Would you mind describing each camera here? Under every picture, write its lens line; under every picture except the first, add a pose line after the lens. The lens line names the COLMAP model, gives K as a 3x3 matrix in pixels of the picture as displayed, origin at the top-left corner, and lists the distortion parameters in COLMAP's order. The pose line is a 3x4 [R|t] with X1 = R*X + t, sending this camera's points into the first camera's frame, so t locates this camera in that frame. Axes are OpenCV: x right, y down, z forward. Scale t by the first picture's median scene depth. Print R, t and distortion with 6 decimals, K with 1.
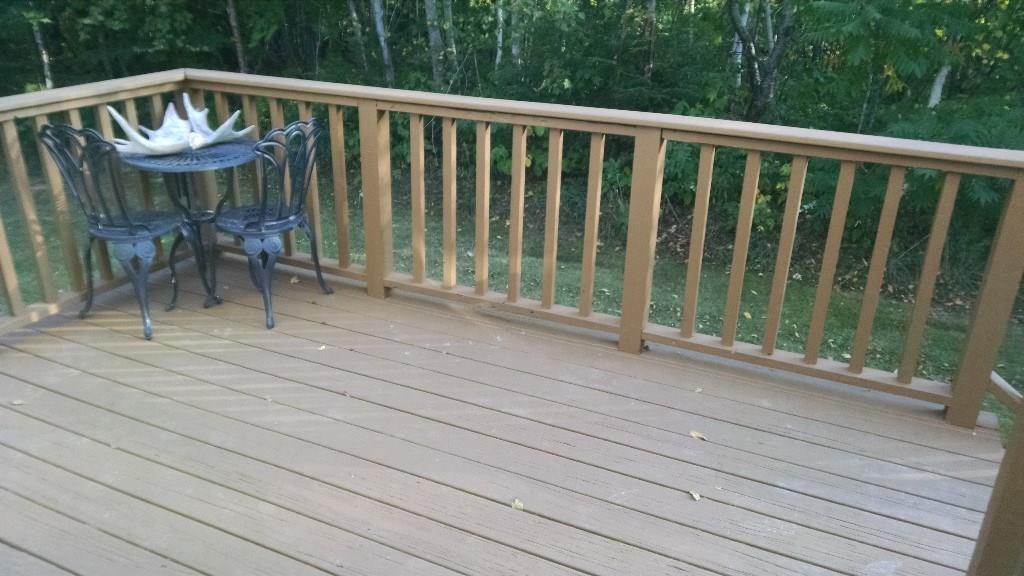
lens RADIAL K [[783.2, 0, 513.3], [0, 783.2, 285.9], [0, 0, 1]] dist [0.026453, -0.038969]
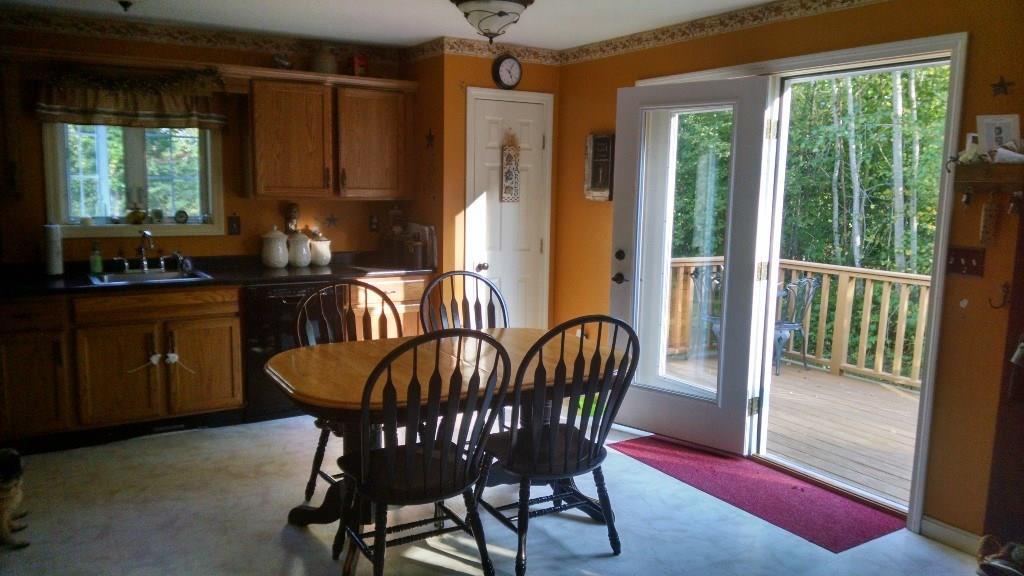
lens RADIAL K [[783.2, 0, 513.3], [0, 783.2, 291.0], [0, 0, 1]] dist [0.026453, -0.038969]
pose [[0.839313, 0.083151, -0.537251, 0.147927], [-0.228965, 0.950379, -0.210606, 0.338852], [0.493080, 0.299776, 0.816704, -0.825573]]
